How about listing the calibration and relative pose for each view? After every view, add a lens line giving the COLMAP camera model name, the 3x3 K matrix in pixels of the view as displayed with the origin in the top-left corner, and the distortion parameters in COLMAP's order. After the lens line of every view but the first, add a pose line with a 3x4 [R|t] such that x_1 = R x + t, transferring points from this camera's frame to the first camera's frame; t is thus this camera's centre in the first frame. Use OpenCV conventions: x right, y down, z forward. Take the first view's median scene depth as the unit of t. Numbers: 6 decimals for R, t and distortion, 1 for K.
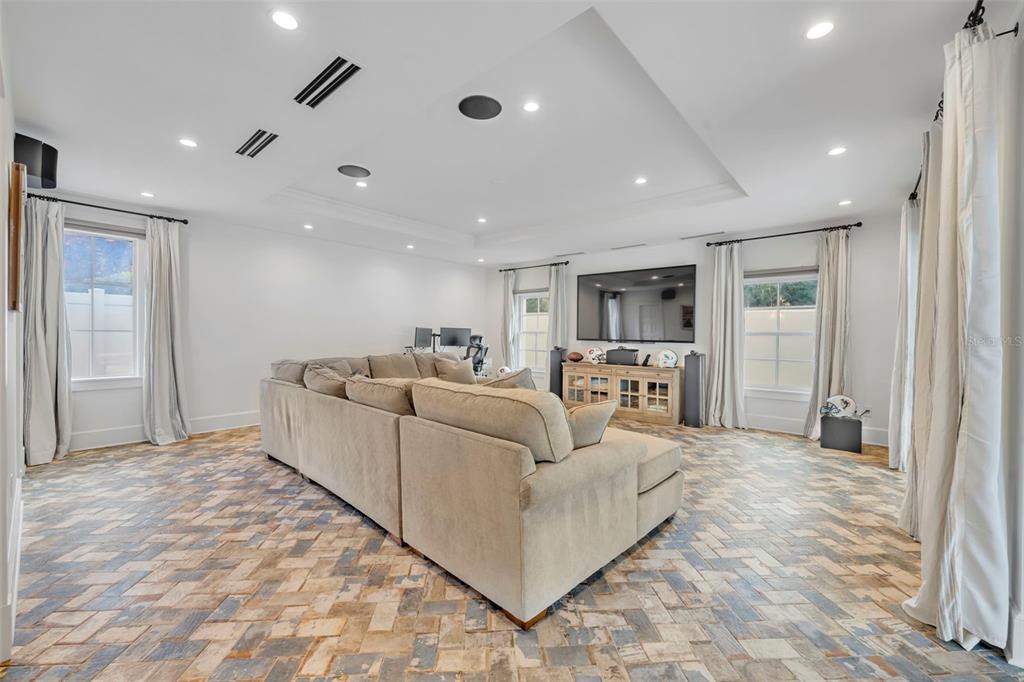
lens RADIAL K [[400.6, 0, 510.8], [0, 400.6, 340.3], [0, 0, 1]] dist [-0.000346, 0.000026]
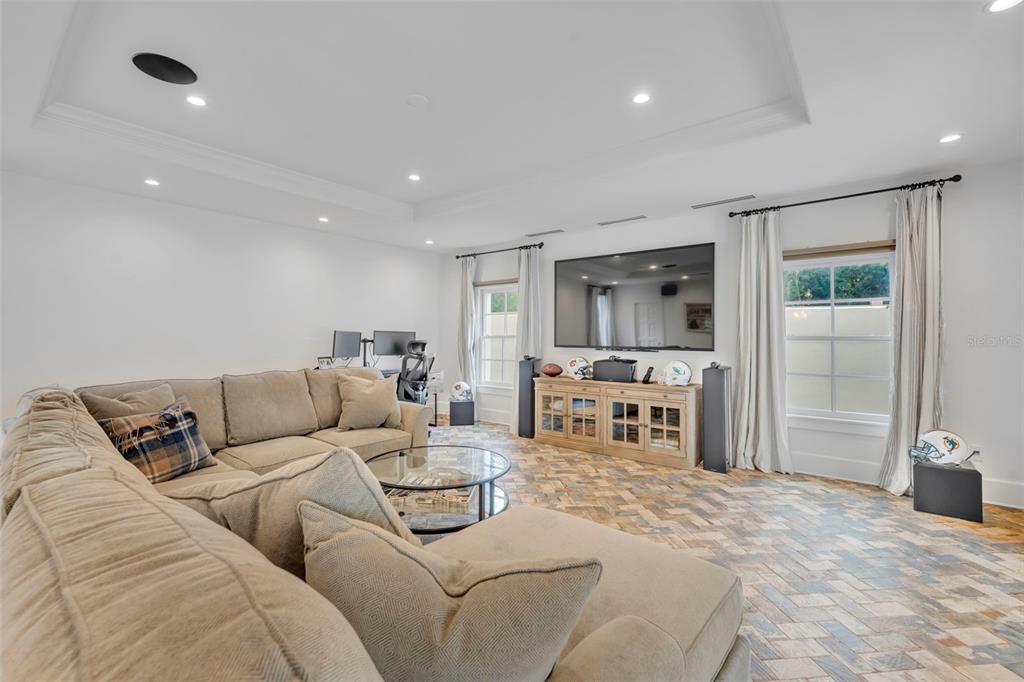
lens RADIAL K [[417.9, 0, 510.0], [0, 417.9, 333.3], [0, 0, 1]] dist [-0.000611, 0.000121]
pose [[0.999652, -0.003155, 0.026188, 0.072096], [0.003807, 0.999682, -0.024918, -0.008094], [-0.026101, 0.025009, 0.999346, 0.258937]]
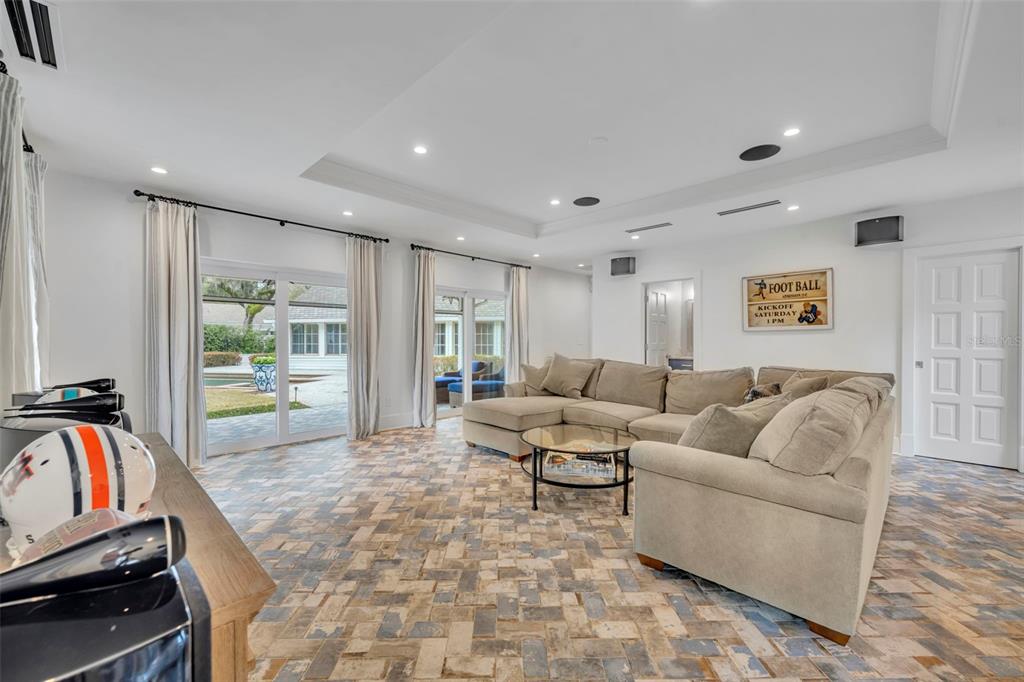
lens RADIAL K [[410.6, 0, 515.9], [0, 410.6, 341.9], [0, 0, 1]] dist [-0.000367, -0.000134]
pose [[-0.998335, -0.007458, 0.057206, 0.056560], [-0.006172, 0.999725, 0.022629, -0.018759], [-0.057359, 0.022238, -0.998106, 1.352791]]
